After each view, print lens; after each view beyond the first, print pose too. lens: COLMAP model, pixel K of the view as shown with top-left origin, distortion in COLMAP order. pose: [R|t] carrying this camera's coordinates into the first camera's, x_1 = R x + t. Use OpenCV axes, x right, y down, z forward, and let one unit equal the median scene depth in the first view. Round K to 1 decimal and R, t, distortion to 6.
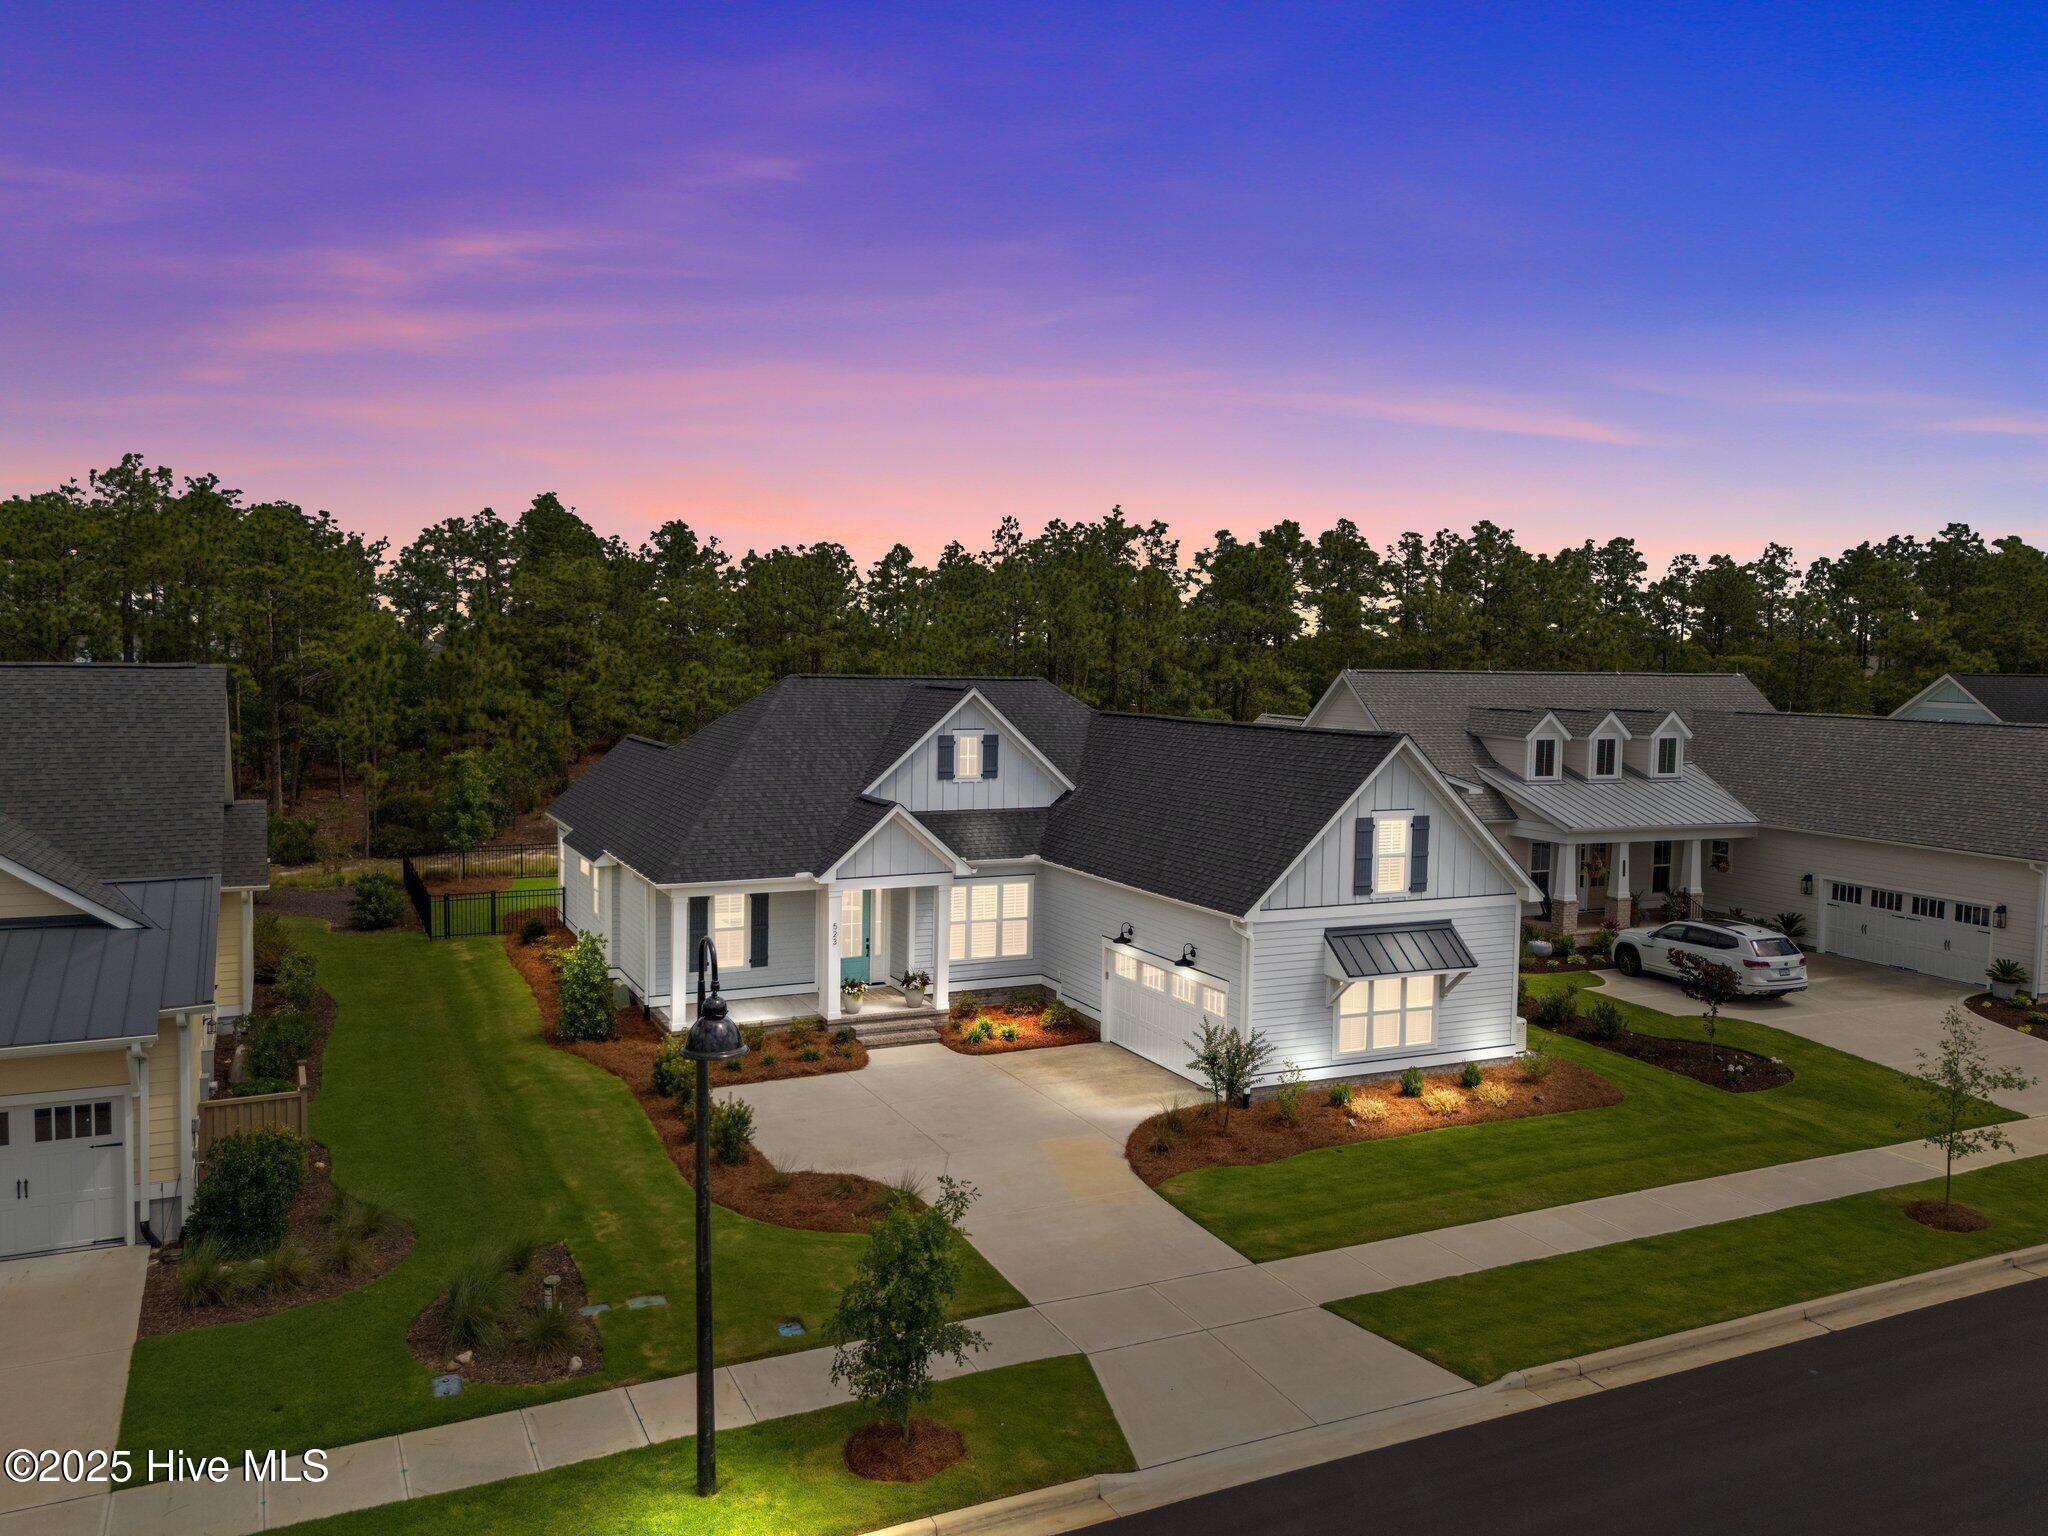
lens RADIAL K [[1530.2, 0, 1024.0], [0, 1530.2, 768.0], [0, 0, 1]] dist [0.043257, -0.001937]
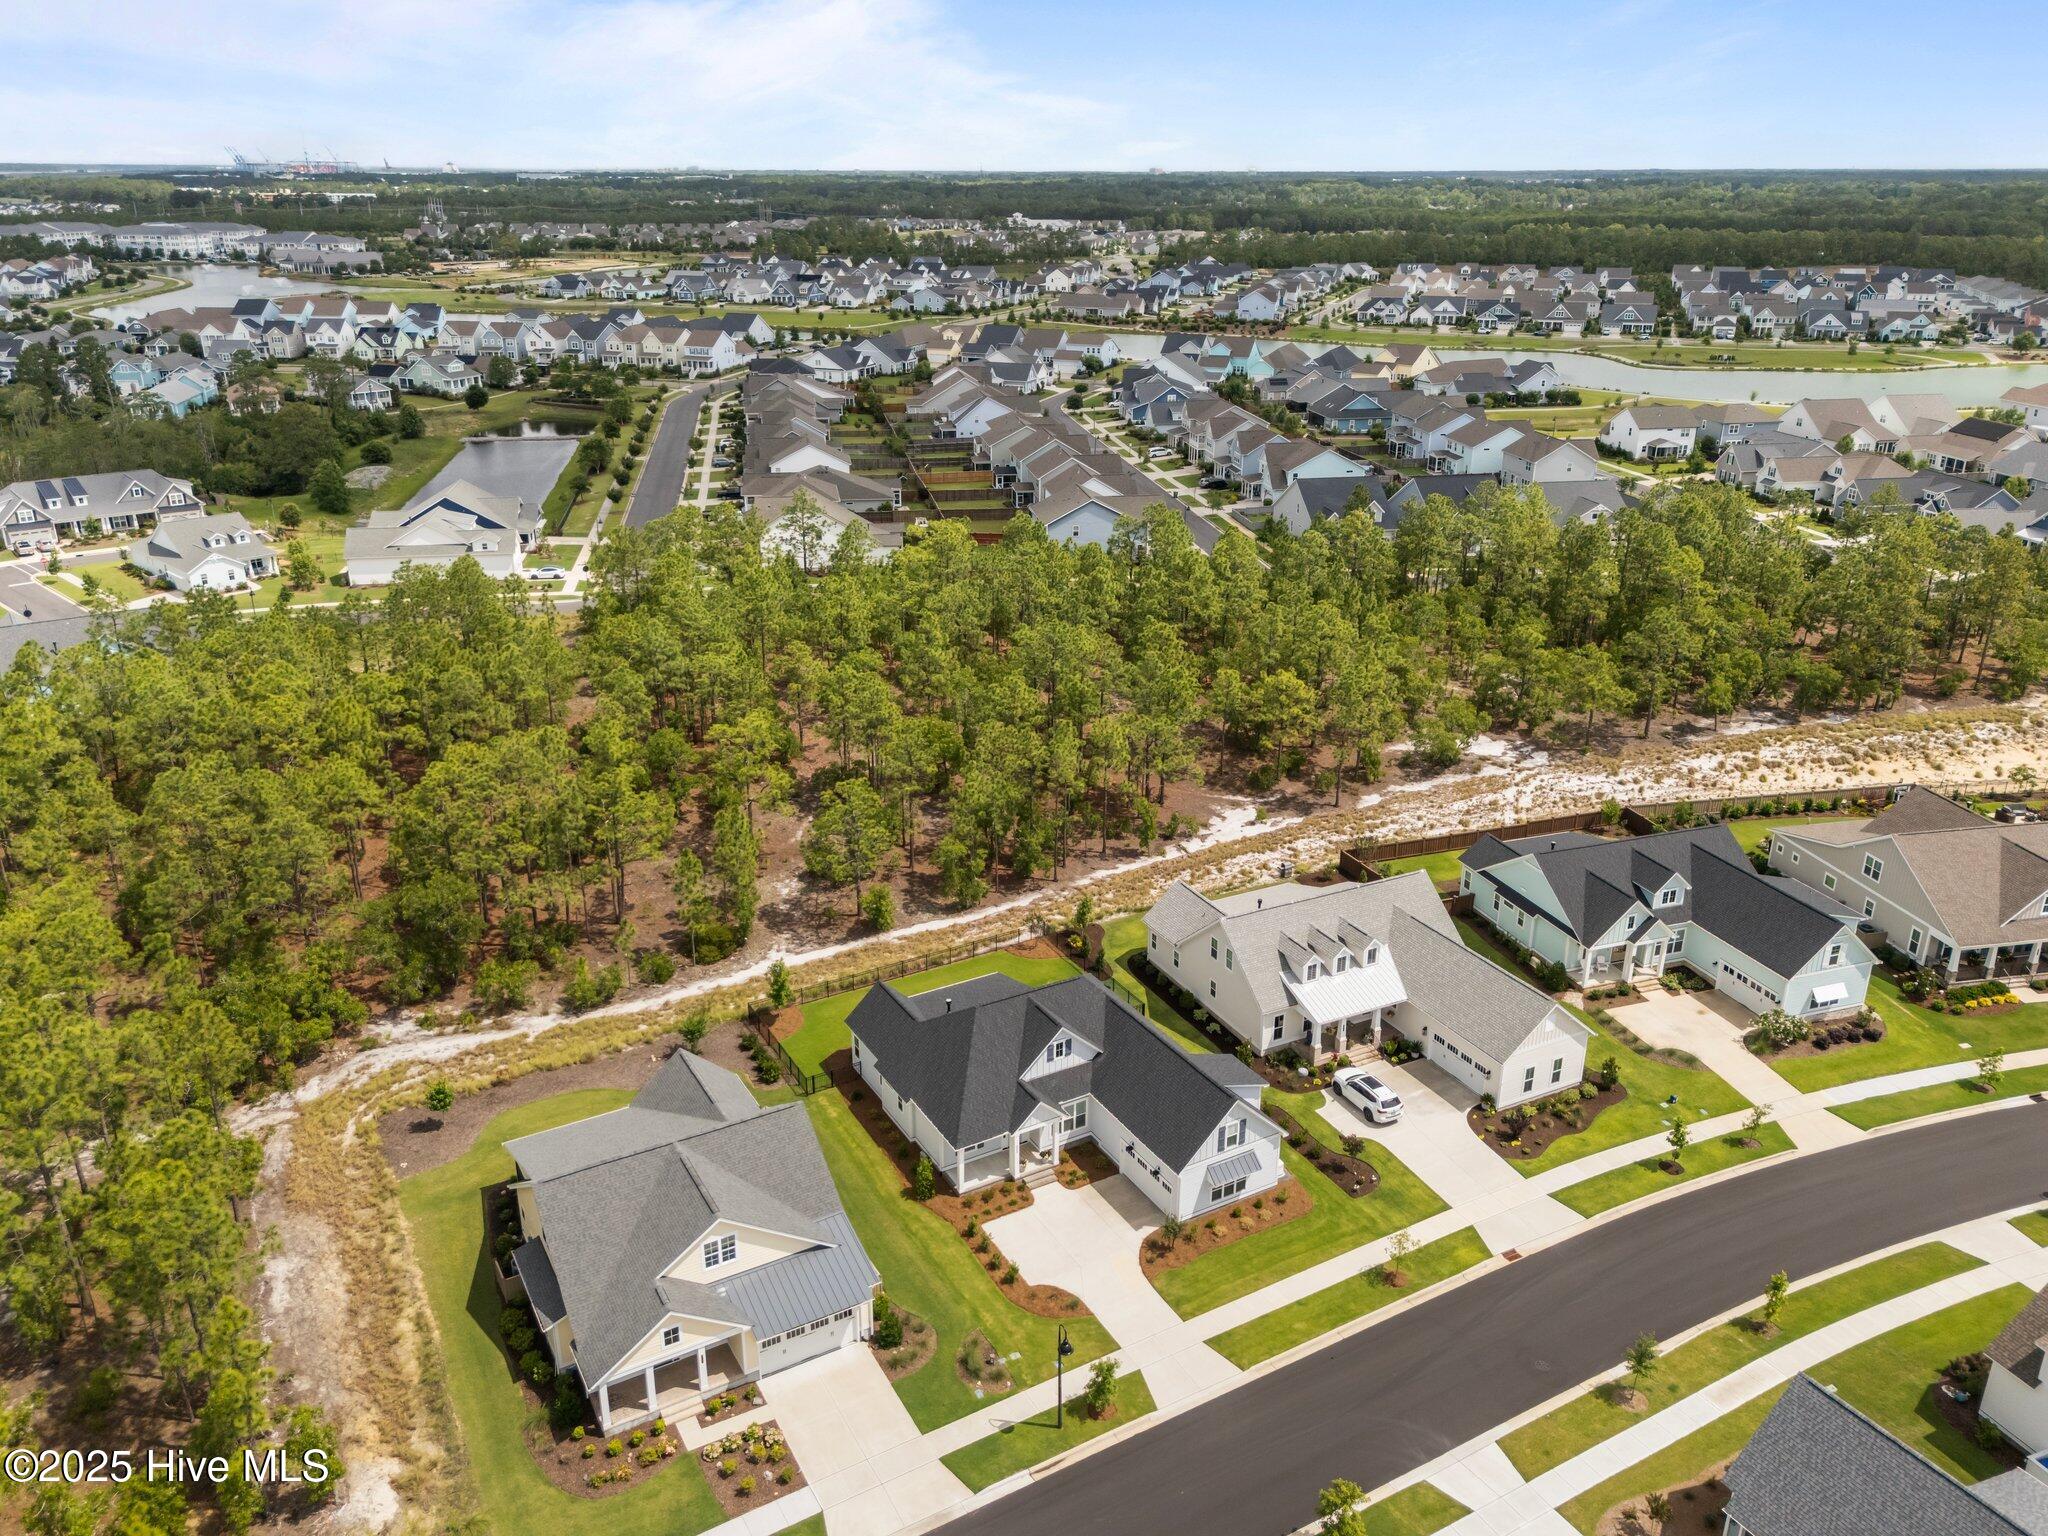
lens RADIAL K [[1508.2, 0, 1024.0], [0, 1508.2, 768.0], [0, 0, 1]] dist [0.075904, -0.078519]
pose [[0.997367, -0.036635, 0.062590, -0.326190], [0.016490, 0.954986, 0.296194, -1.643417], [-0.070624, -0.294382, 0.953075, -1.611922]]
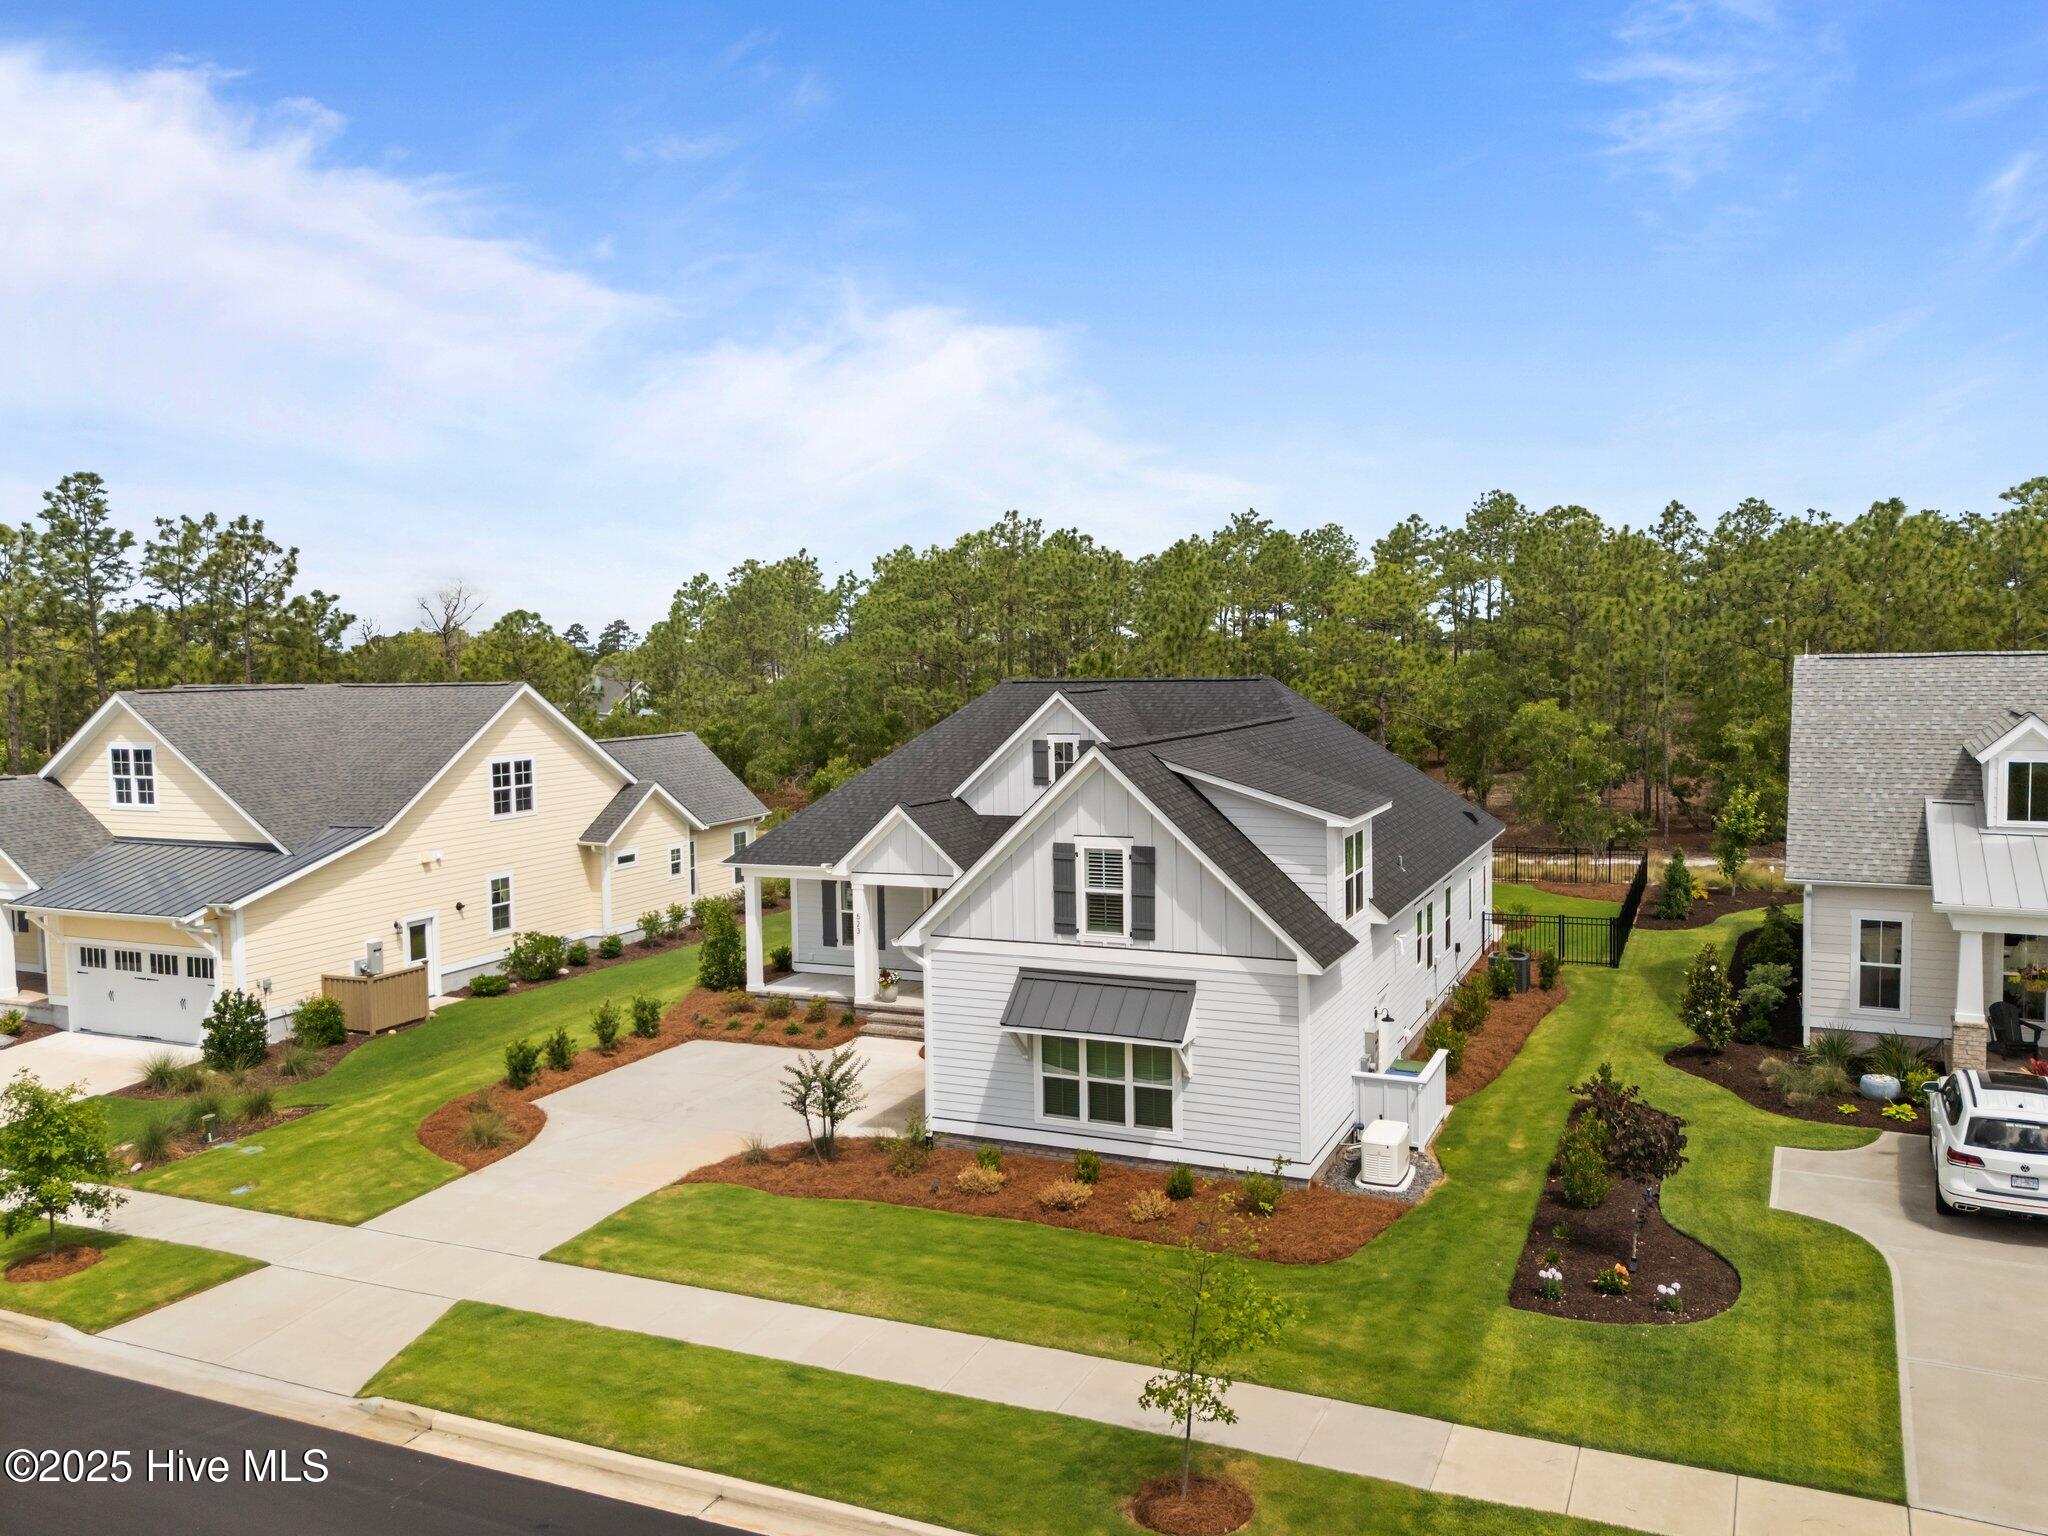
lens RADIAL K [[1542.5, 0, 1024.0], [0, 1542.5, 768.0], [0, 0, 1]] dist [0.080096, -0.088071]
pose [[0.640213, 0.027439, -0.767707, 1.025253], [-0.029178, 0.999509, 0.011392, -0.021434], [0.767643, 0.015107, 0.640700, 0.522505]]
